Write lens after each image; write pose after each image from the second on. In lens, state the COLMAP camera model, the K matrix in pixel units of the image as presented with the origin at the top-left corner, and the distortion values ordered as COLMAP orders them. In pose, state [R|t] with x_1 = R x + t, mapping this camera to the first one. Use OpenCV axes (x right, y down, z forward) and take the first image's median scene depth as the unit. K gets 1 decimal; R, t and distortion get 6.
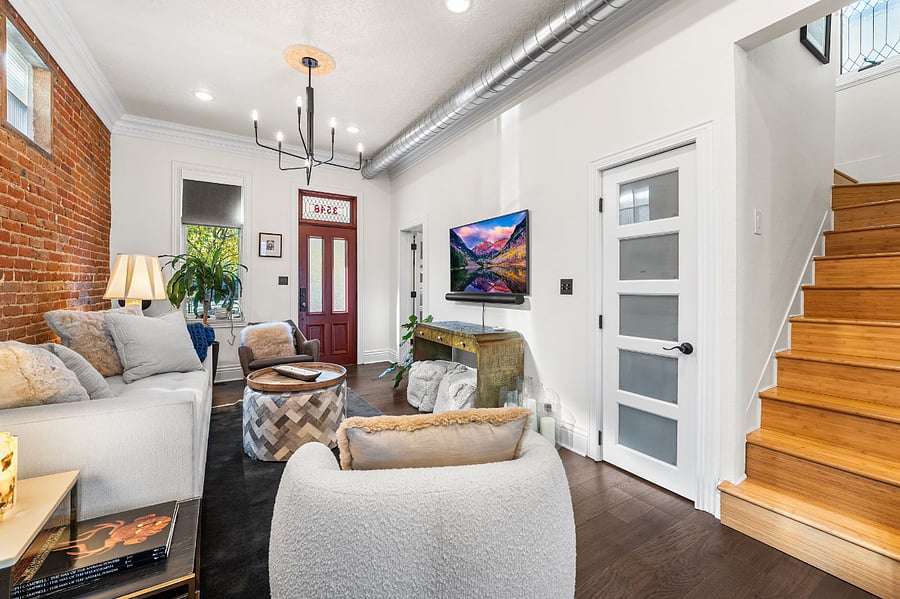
lens RADIAL K [[372.7, 0, 452.1], [0, 372.7, 287.0], [0, 0, 1]] dist [-0.000841, 0.000017]
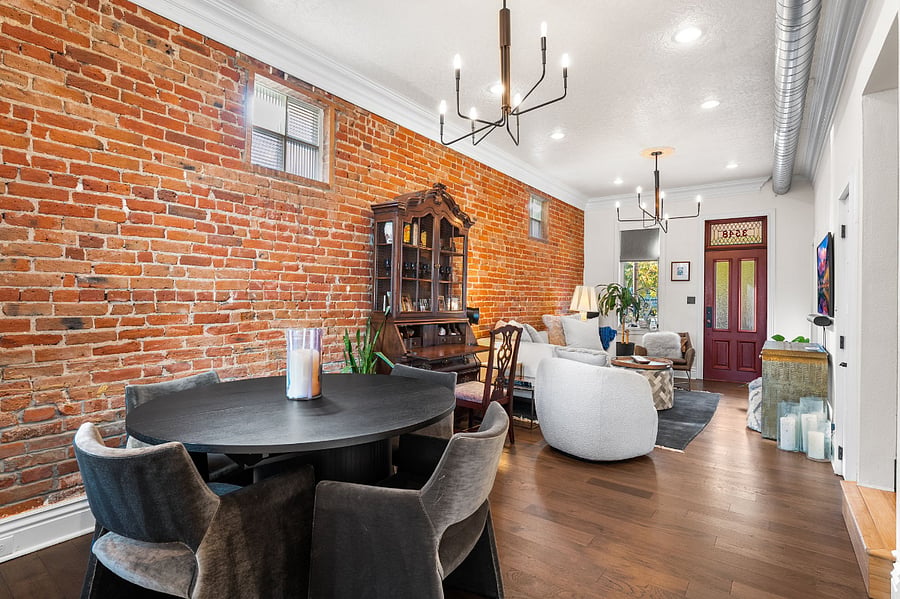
lens RADIAL K [[449.5, 0, 450.0], [0, 449.5, 299.5], [0, 0, 1]] dist [-0.000605, -0.000137]
pose [[0.388668, 0.002102, -0.921376, 0.700234], [-0.012160, 0.999922, -0.002848, -0.006969], [0.921298, 0.012311, 0.388663, -0.327556]]
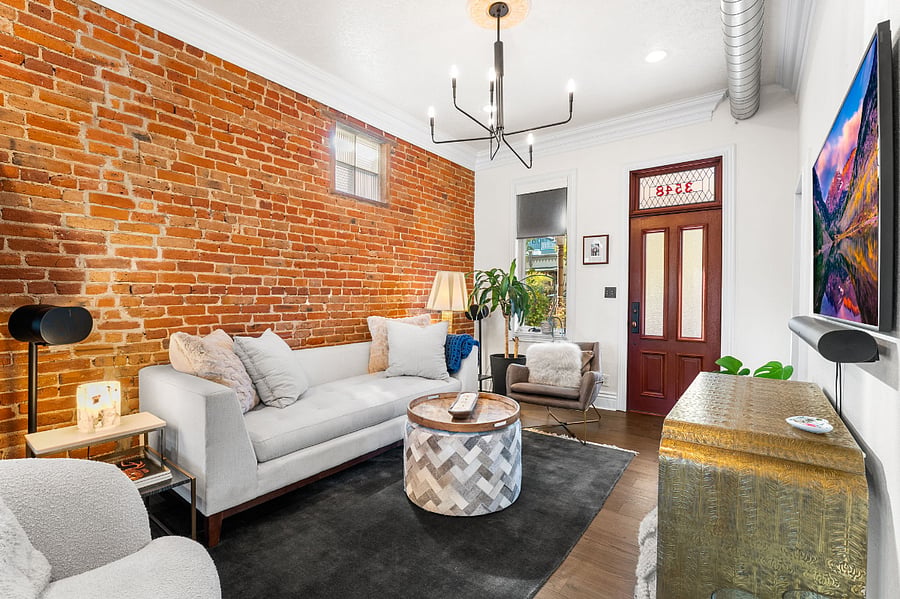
lens RADIAL K [[404.2, 0, 448.0], [0, 404.2, 306.1], [0, 0, 1]] dist [-0.011139, 0.000174]
pose [[0.369063, 0.017969, -0.929231, 0.270930], [-0.005166, 0.999837, 0.017282, -0.001341], [0.929390, -0.001577, 0.369096, 0.441338]]
